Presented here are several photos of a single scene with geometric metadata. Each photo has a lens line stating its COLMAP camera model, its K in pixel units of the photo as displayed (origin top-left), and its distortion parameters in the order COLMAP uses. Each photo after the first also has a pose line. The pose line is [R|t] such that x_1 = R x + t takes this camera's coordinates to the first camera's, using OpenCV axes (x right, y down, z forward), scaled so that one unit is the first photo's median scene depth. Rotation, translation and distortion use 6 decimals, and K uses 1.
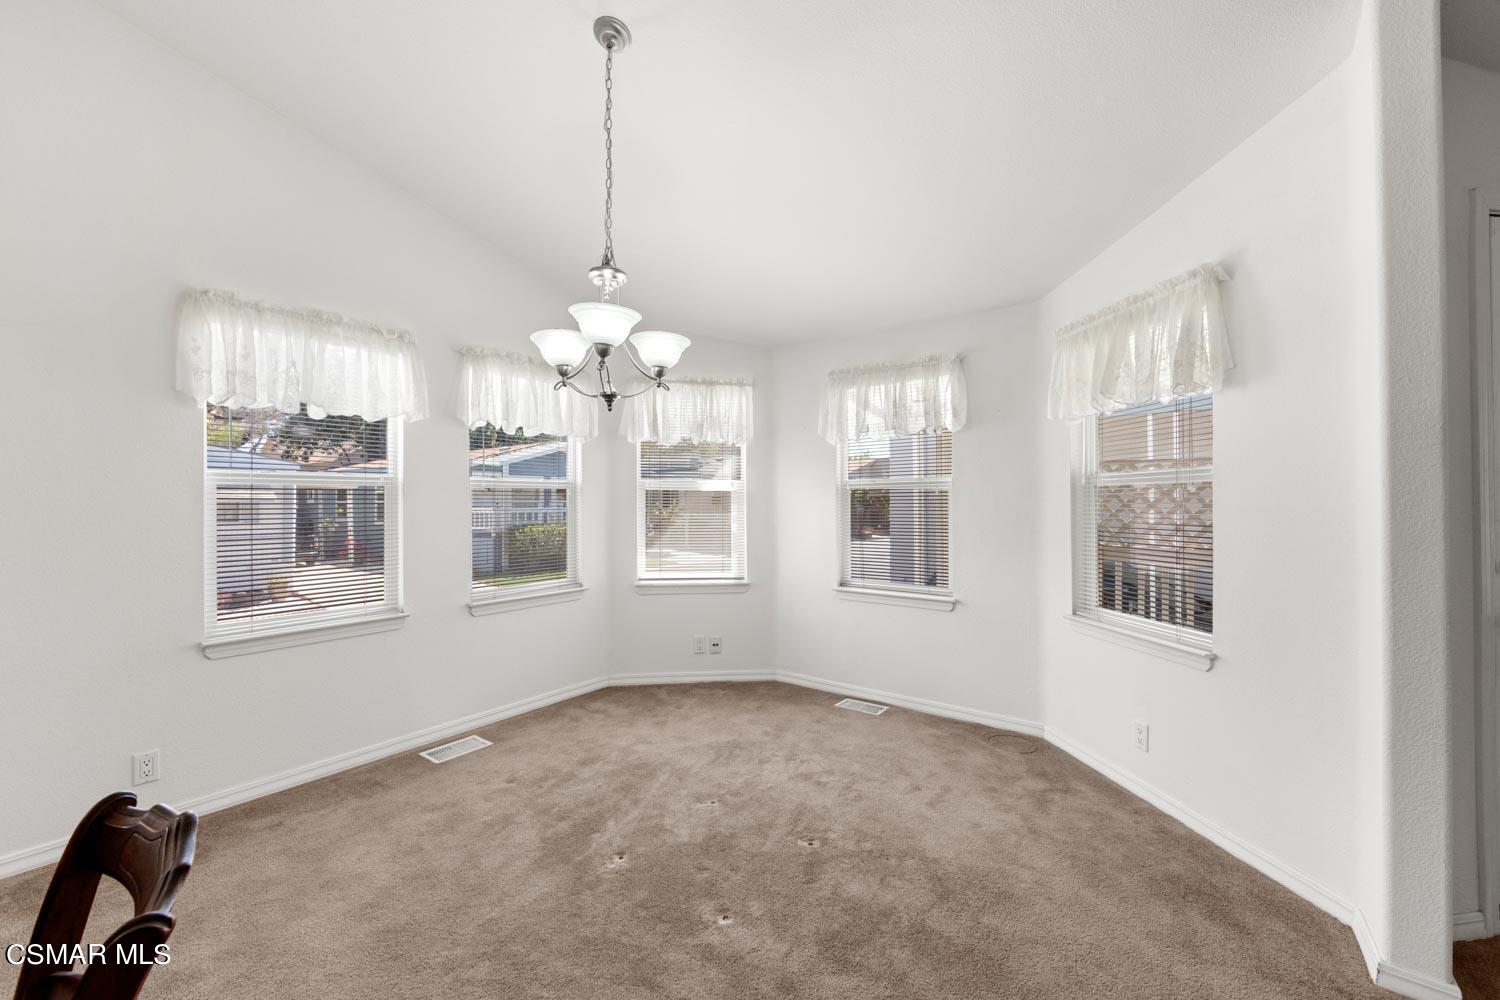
lens RADIAL K [[589.2, 0, 736.9], [0, 589.2, 498.2], [0, 0, 1]] dist [-0.001284, -0.000800]
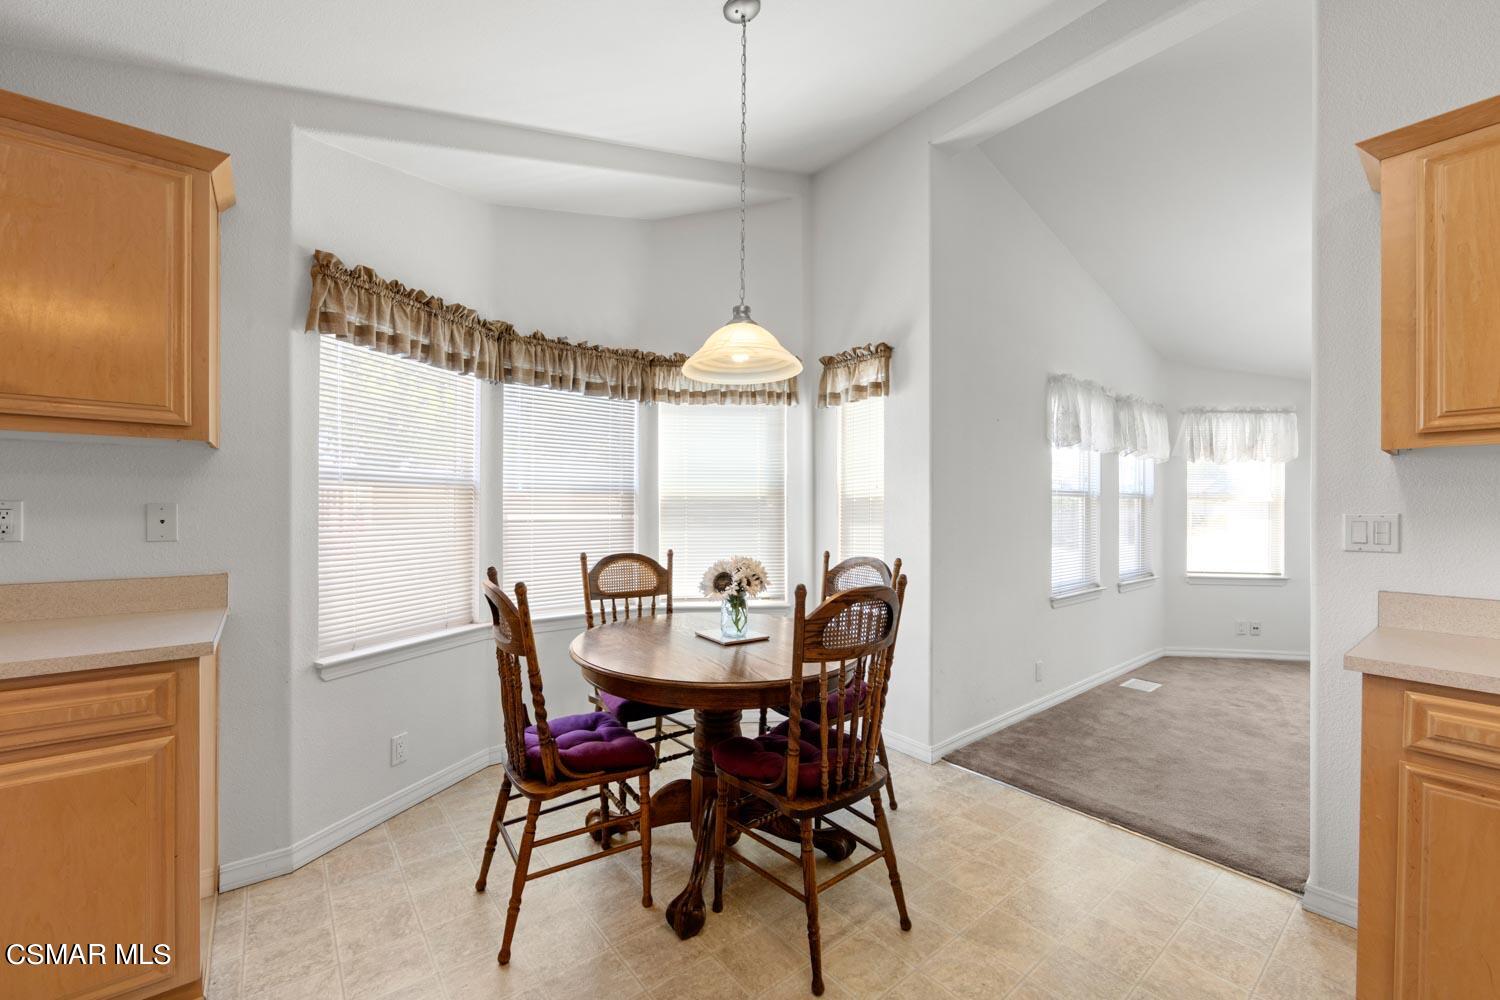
lens RADIAL K [[589.2, 0, 756.7], [0, 589.2, 509.4], [0, 0, 1]] dist [-0.001284, -0.000800]
pose [[0.968255, 0.010442, -0.249748, -0.732229], [-0.006696, 0.999852, 0.015844, -0.007448], [0.249877, -0.013669, 0.968181, -0.424702]]
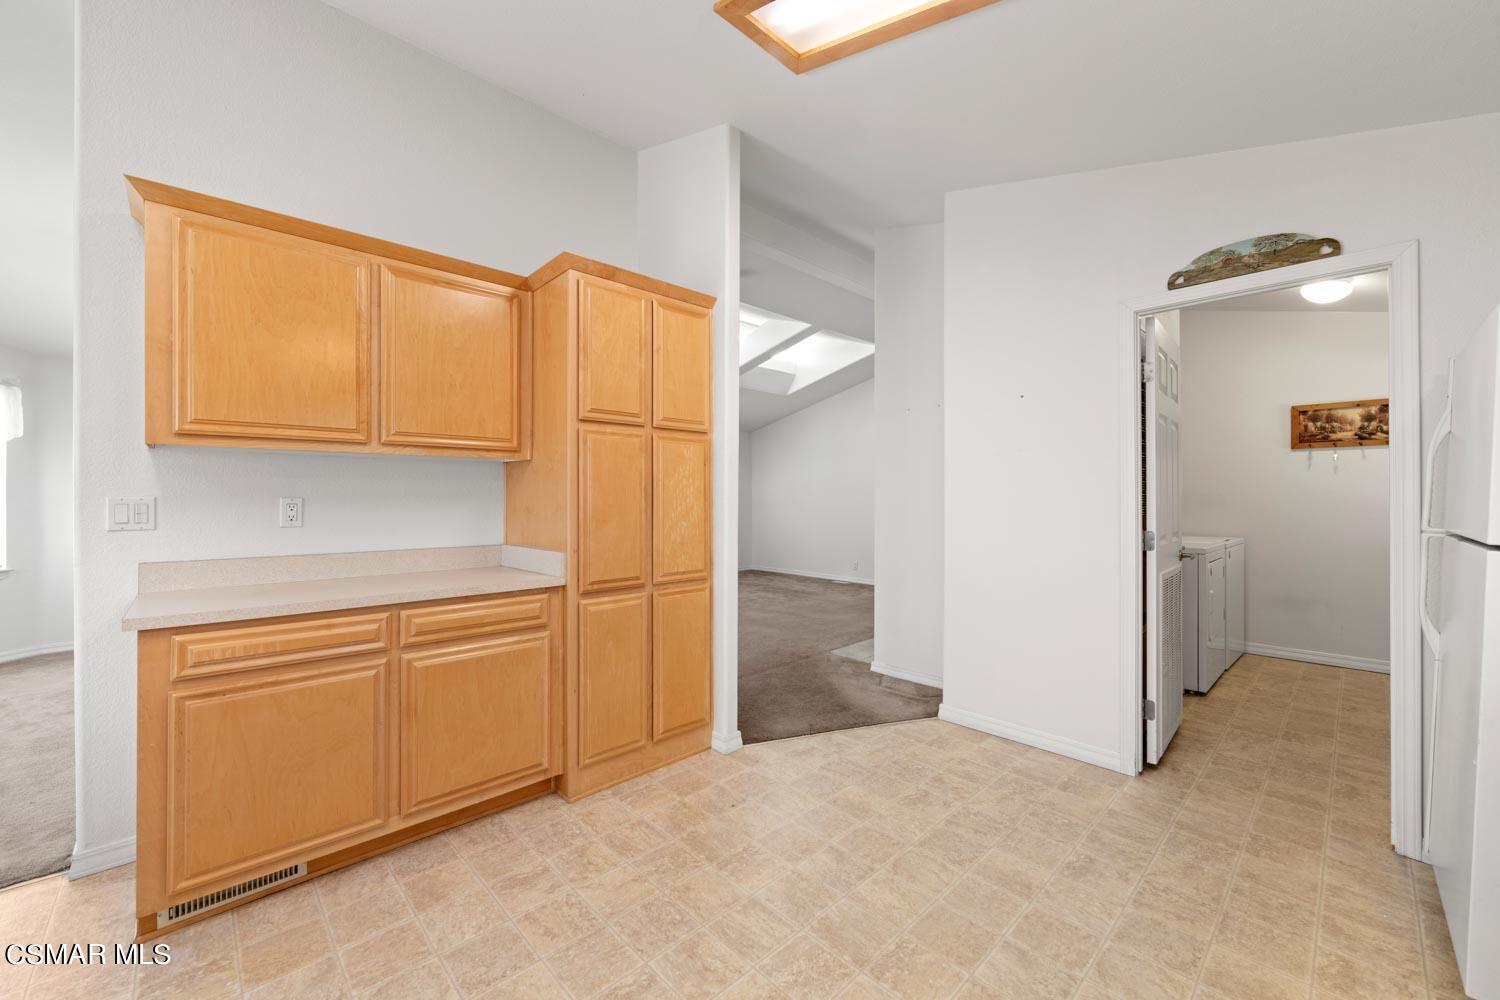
lens RADIAL K [[589.2, 0, 748.5], [0, 589.2, 502.6], [0, 0, 1]] dist [-0.001284, -0.000800]
pose [[0.161770, 0.000476, 0.986828, -0.824869], [-0.018664, 0.999822, 0.002578, -0.006655], [-0.986652, -0.018836, 0.161750, -0.501665]]
